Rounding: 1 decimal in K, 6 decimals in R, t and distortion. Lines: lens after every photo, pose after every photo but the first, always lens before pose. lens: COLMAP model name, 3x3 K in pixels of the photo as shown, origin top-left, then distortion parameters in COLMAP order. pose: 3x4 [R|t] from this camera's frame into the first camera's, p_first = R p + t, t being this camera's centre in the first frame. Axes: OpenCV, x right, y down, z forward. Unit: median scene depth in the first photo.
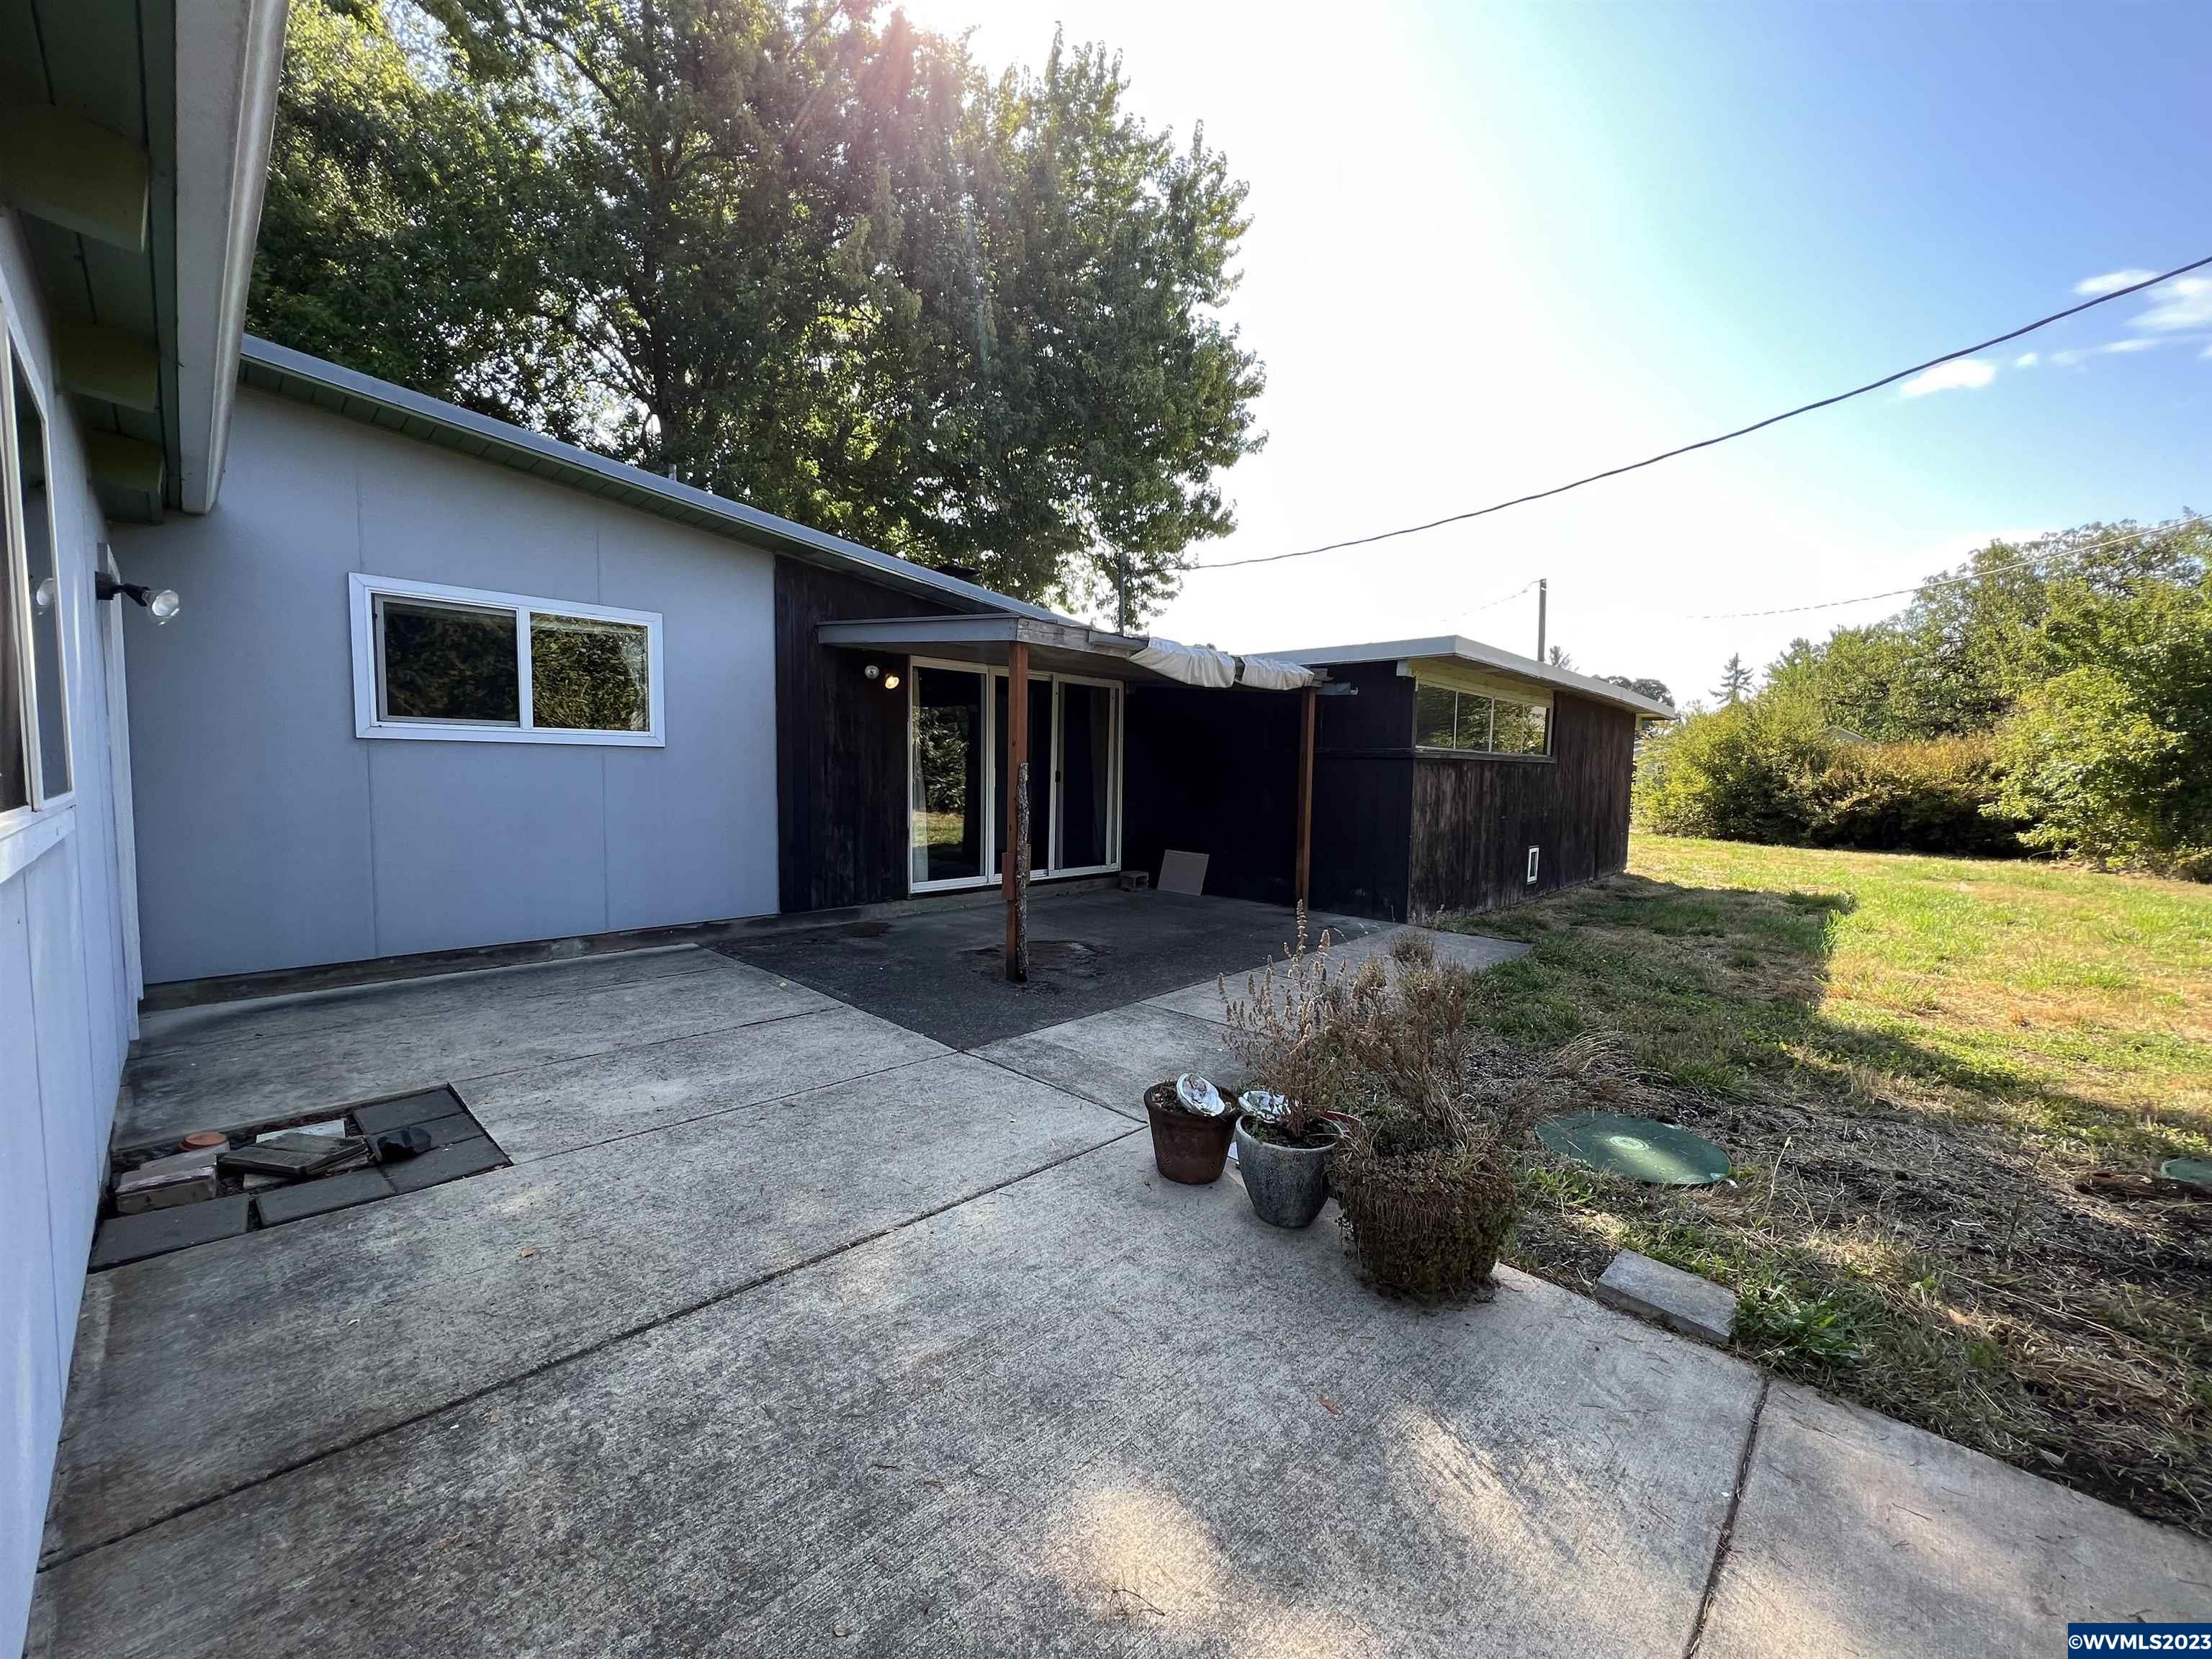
lens RADIAL K [[882.0, 0, 1101.3], [0, 882.0, 830.1], [0, 0, 1]] dist [-0.002611, -0.000114]
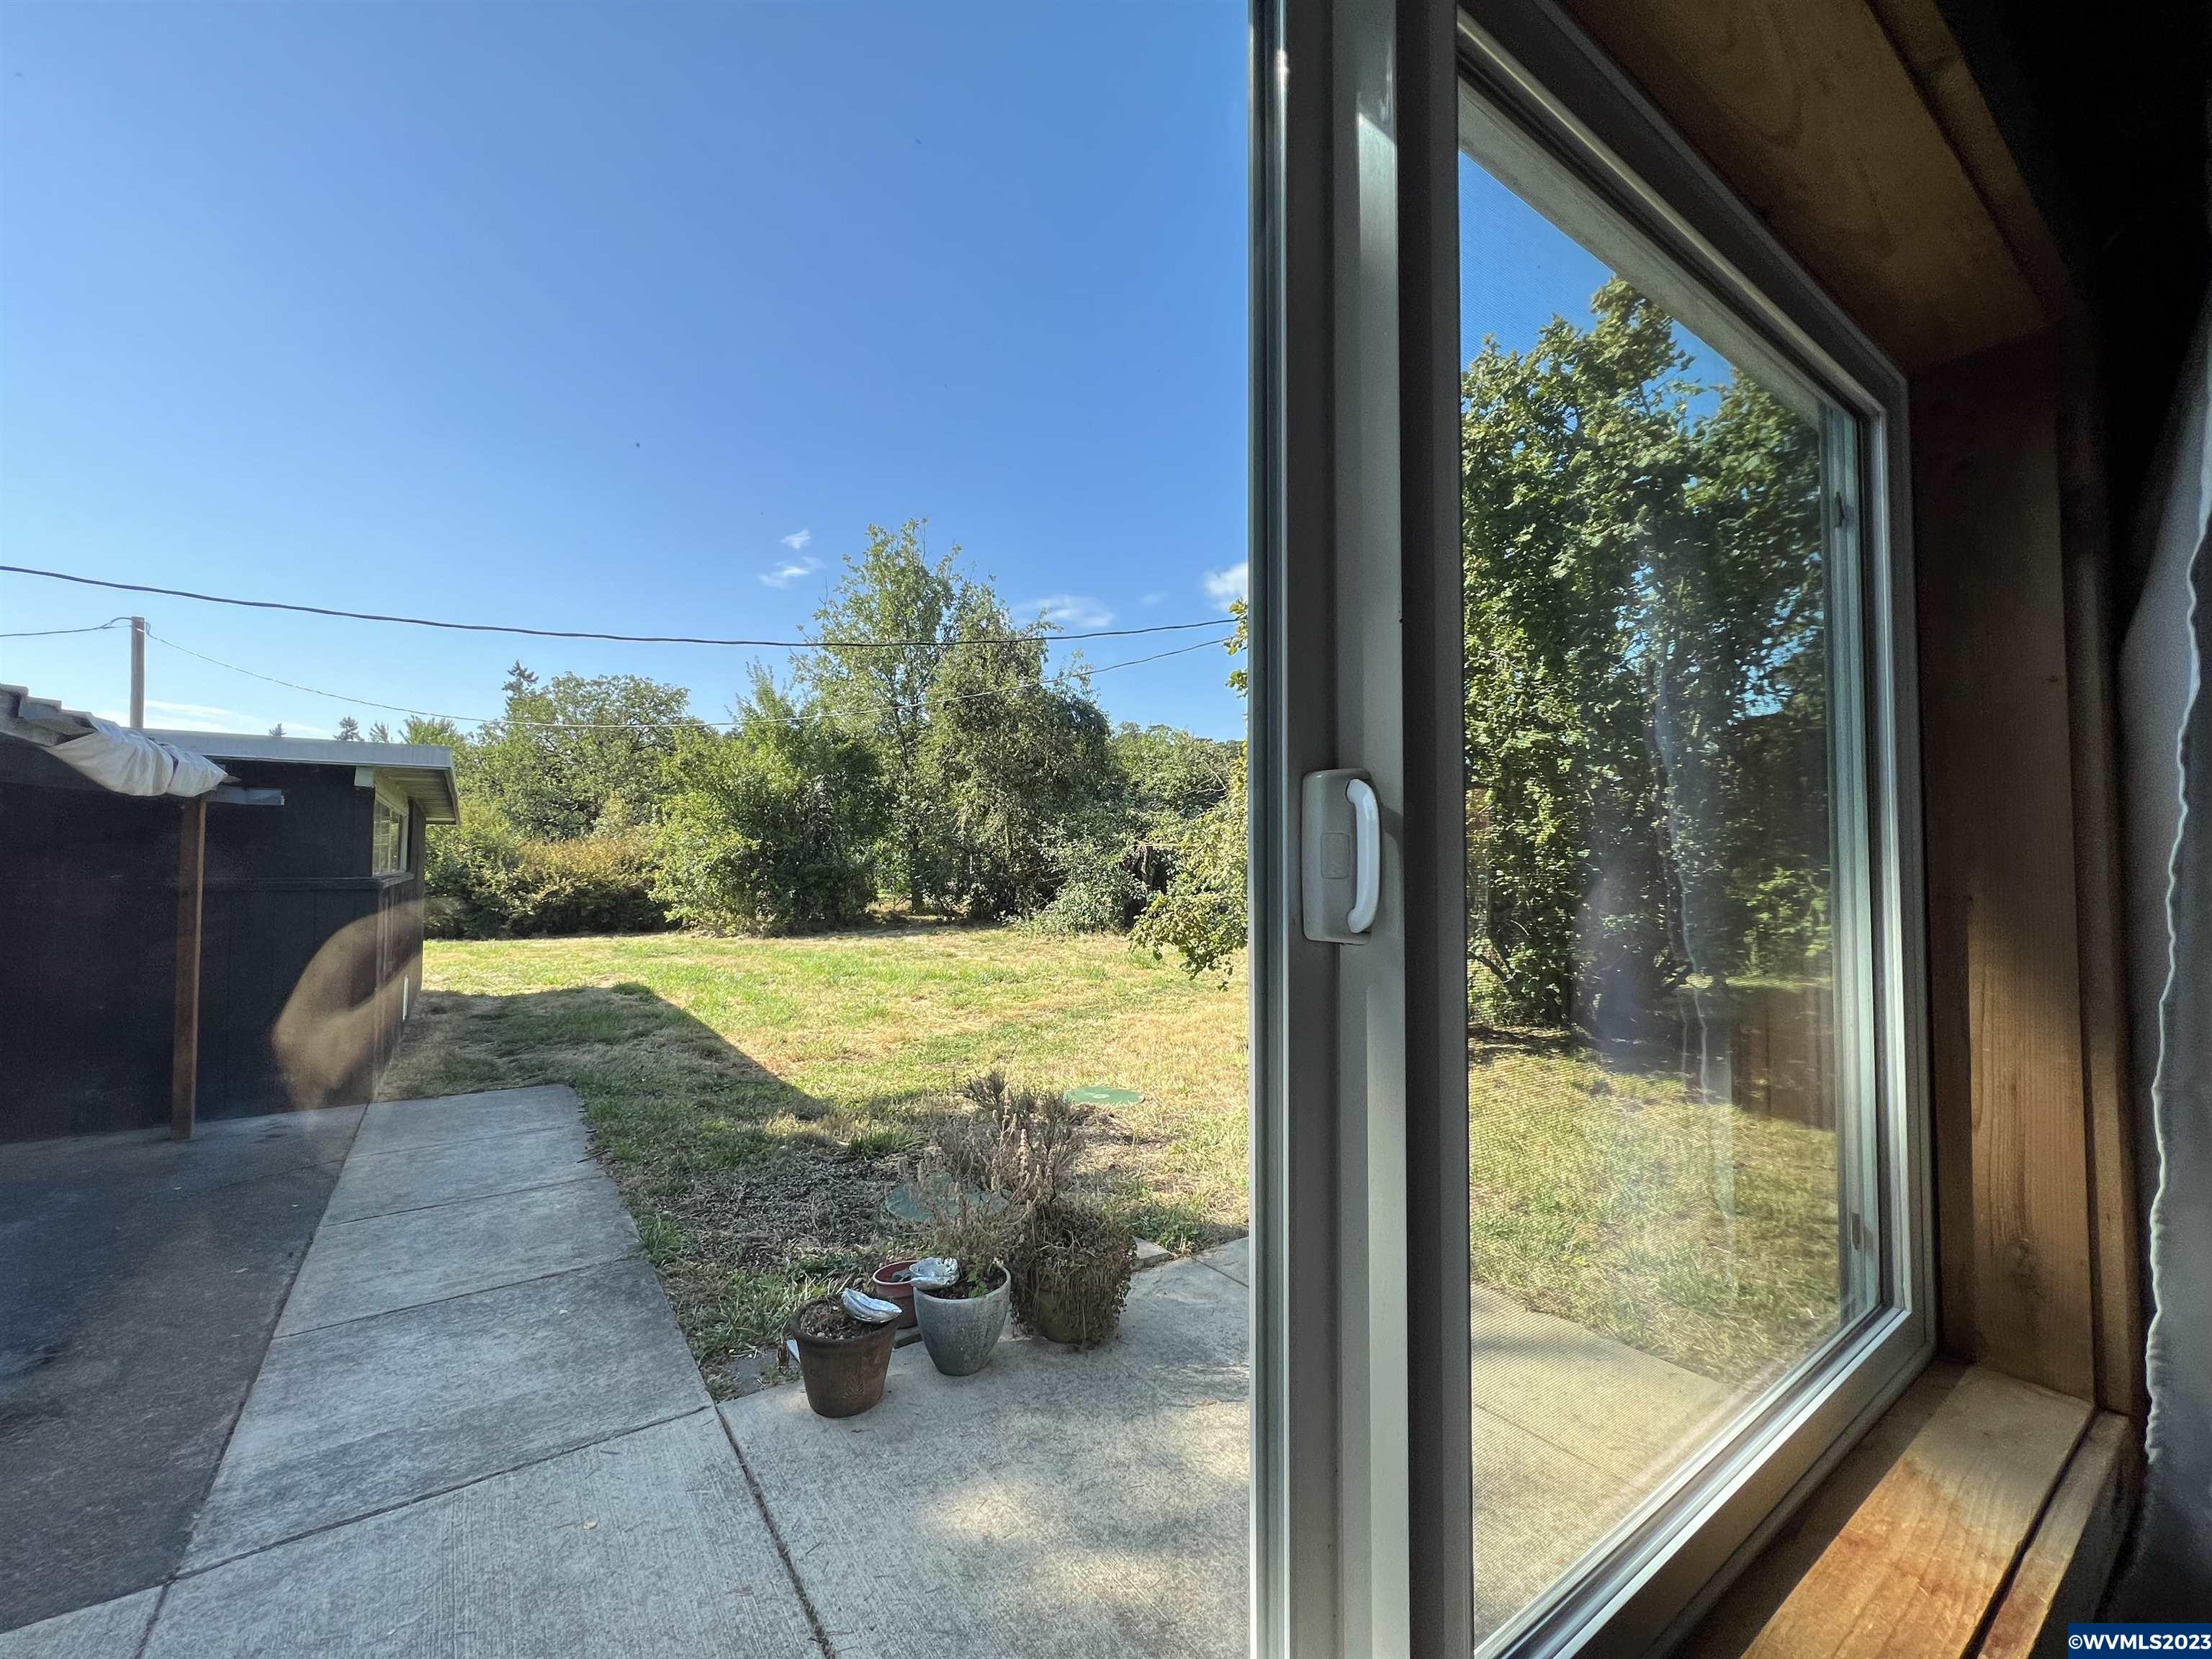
lens RADIAL K [[882.0, 0, 1106.7], [0, 882.0, 833.3], [0, 0, 1]] dist [-0.002611, -0.000114]
pose [[0.196072, 0.015288, 0.980470, -0.157349], [0.074071, 0.996791, -0.030355, -0.031756], [-0.977788, 0.078576, 0.194310, 0.106210]]
